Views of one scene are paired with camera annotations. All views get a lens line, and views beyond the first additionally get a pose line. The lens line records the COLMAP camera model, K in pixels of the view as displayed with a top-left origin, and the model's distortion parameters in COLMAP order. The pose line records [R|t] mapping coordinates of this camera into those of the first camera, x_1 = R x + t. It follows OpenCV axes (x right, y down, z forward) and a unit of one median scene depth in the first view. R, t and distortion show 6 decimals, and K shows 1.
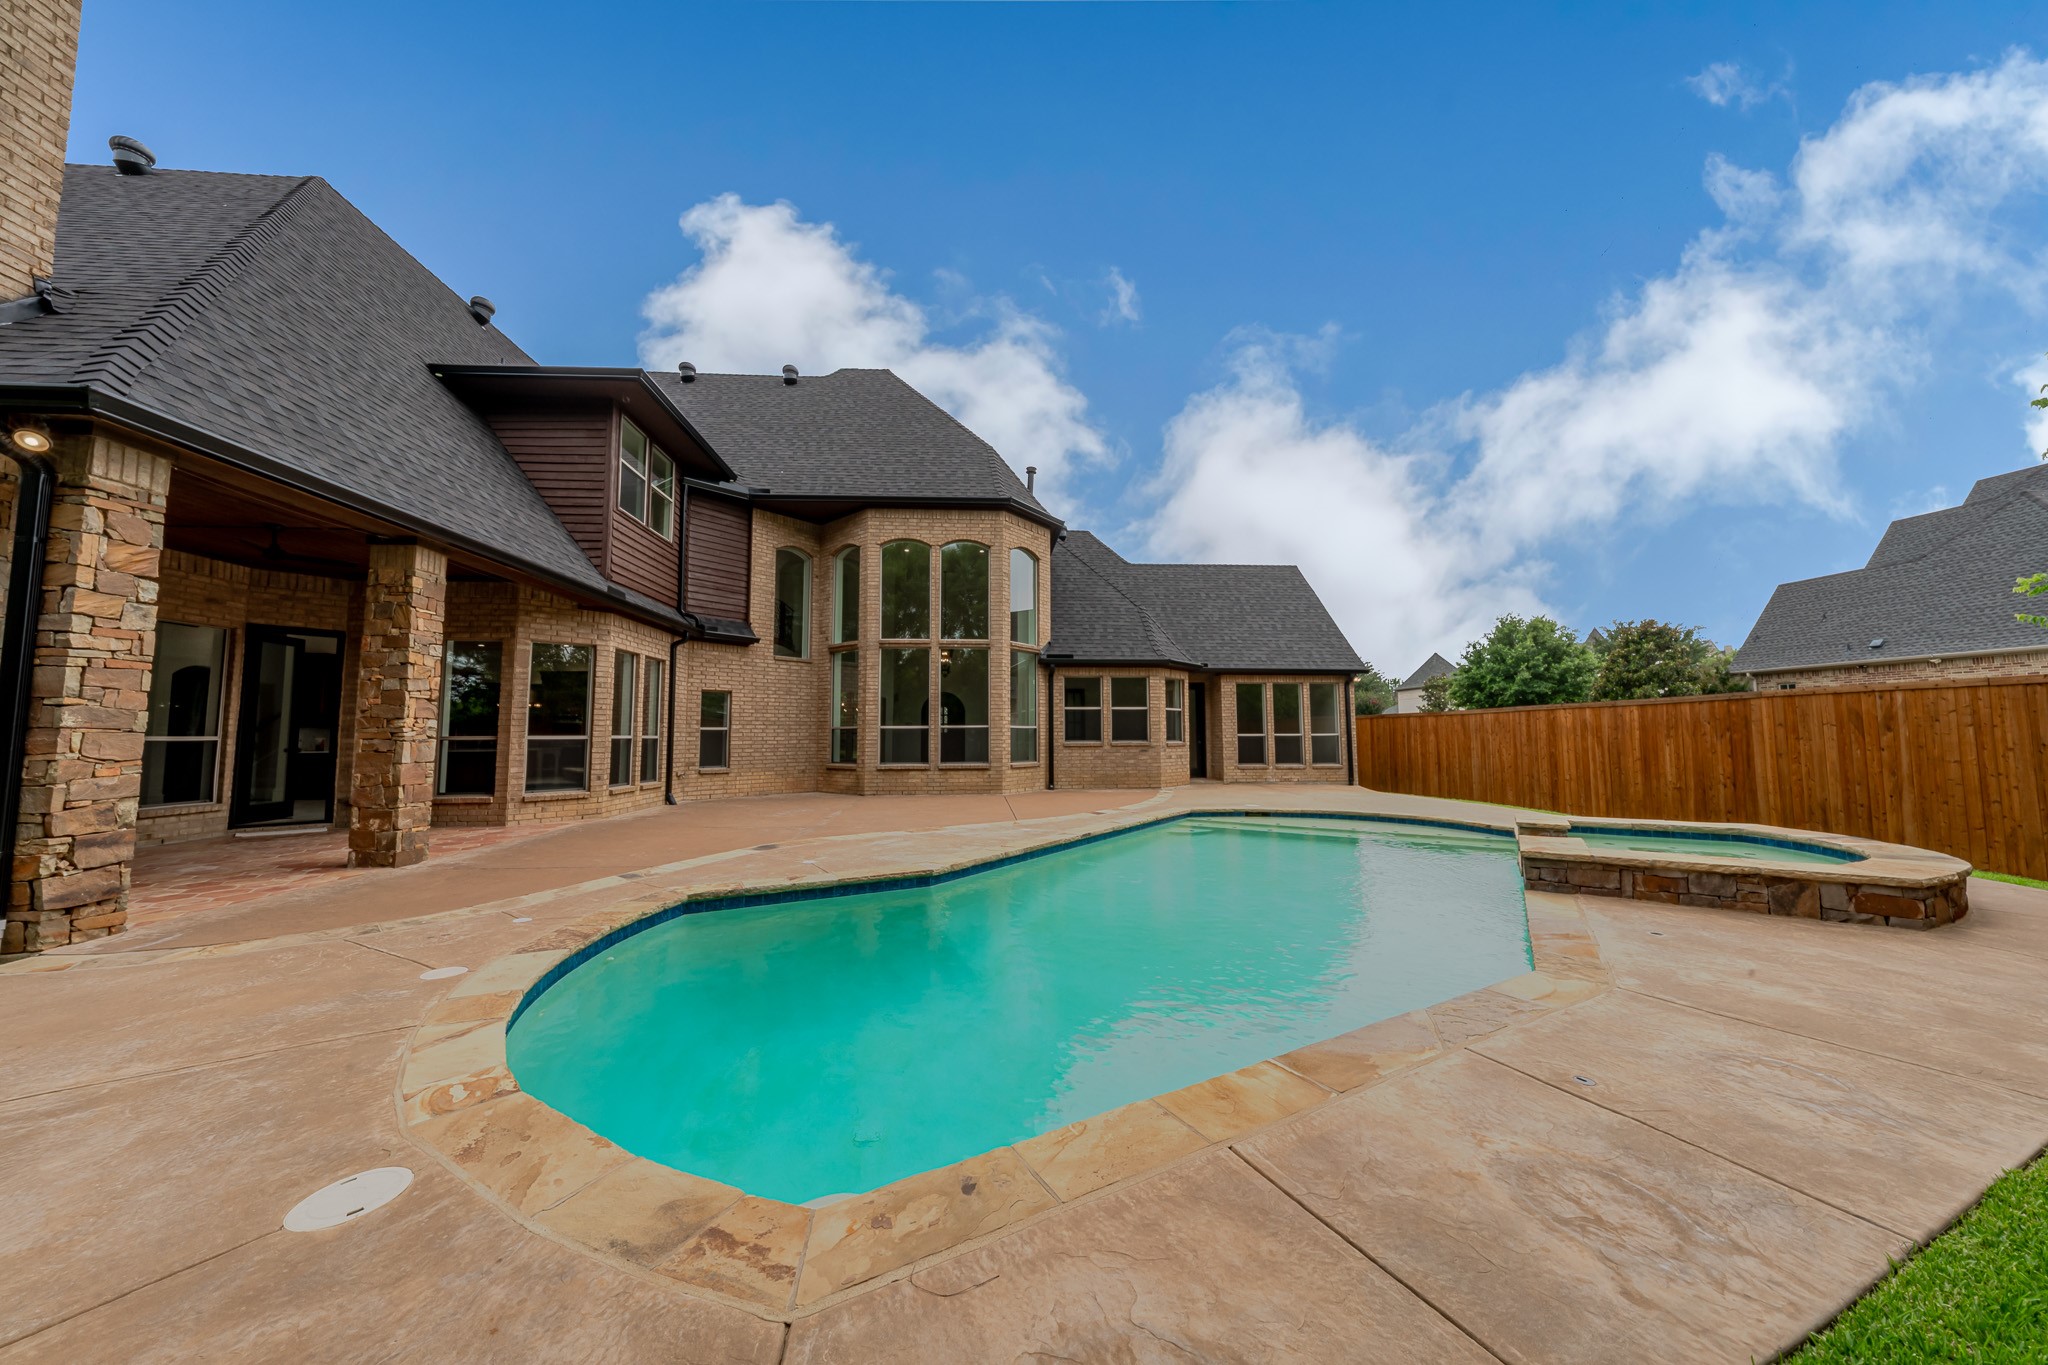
lens RADIAL K [[695.1, 0, 1025.4], [0, 695.1, 682.7], [0, 0, 1]] dist [-0.004572, 0.000493]
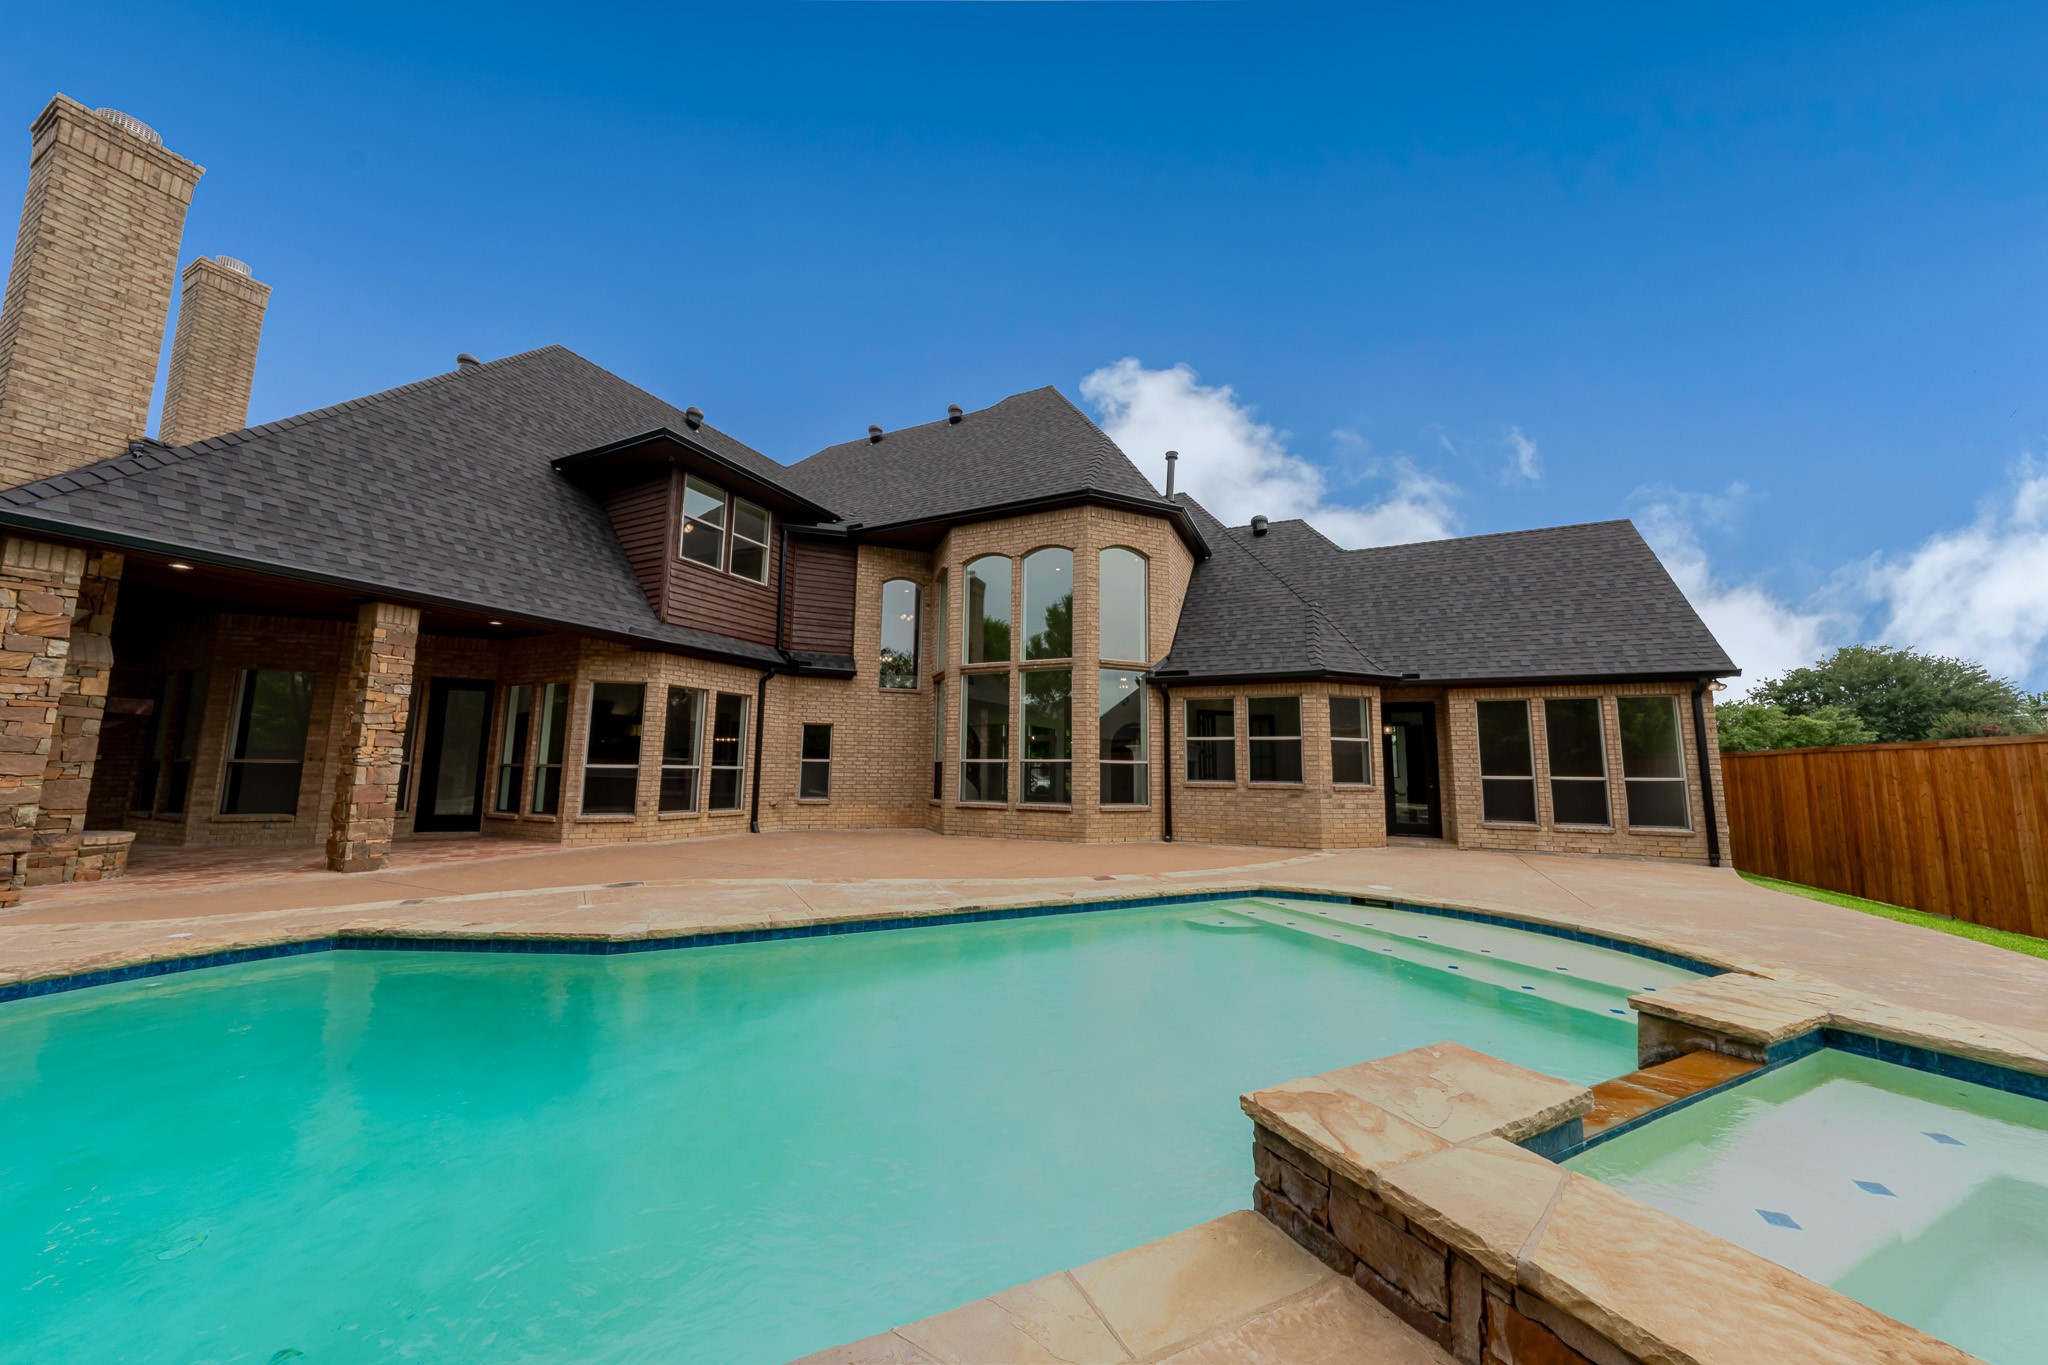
lens RADIAL K [[695.1, 0, 1025.4], [0, 695.1, 682.7], [0, 0, 1]] dist [-0.004572, 0.000493]
pose [[0.870293, -0.046841, -0.490301, 0.325925], [0.021558, 0.998136, -0.057092, 0.016194], [0.492062, 0.039117, 0.869681, 0.247622]]
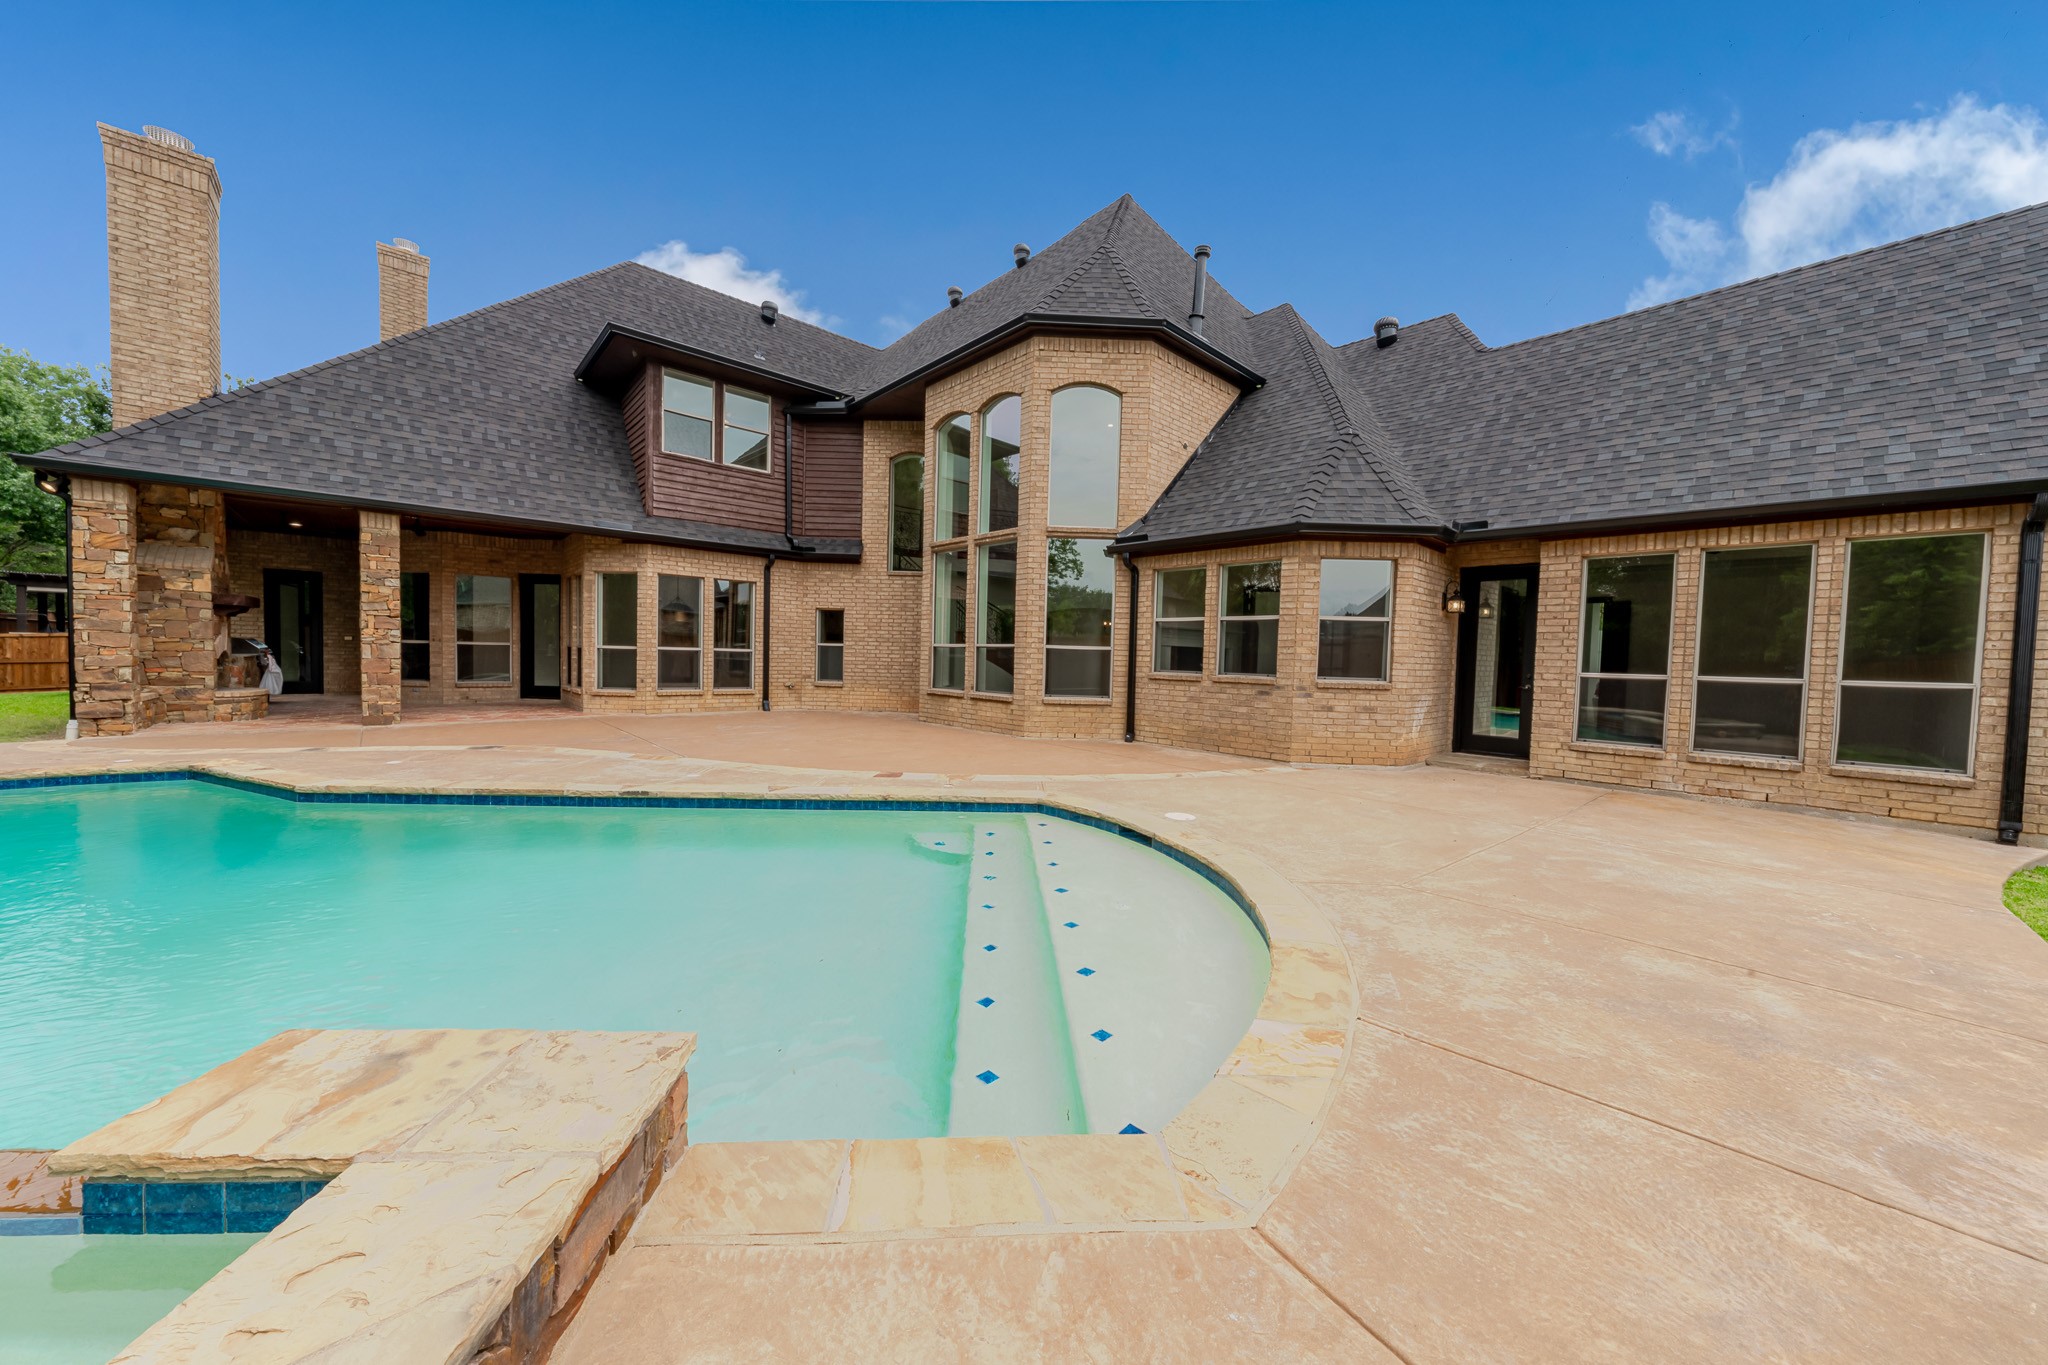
lens RADIAL K [[695.1, 0, 1025.4], [0, 695.1, 682.7], [0, 0, 1]] dist [-0.004572, 0.000493]
pose [[0.614338, 0.051780, -0.787342, 0.560112], [0.031626, 0.995427, 0.090142, 0.037044], [0.788409, -0.080278, 0.609890, 0.572001]]
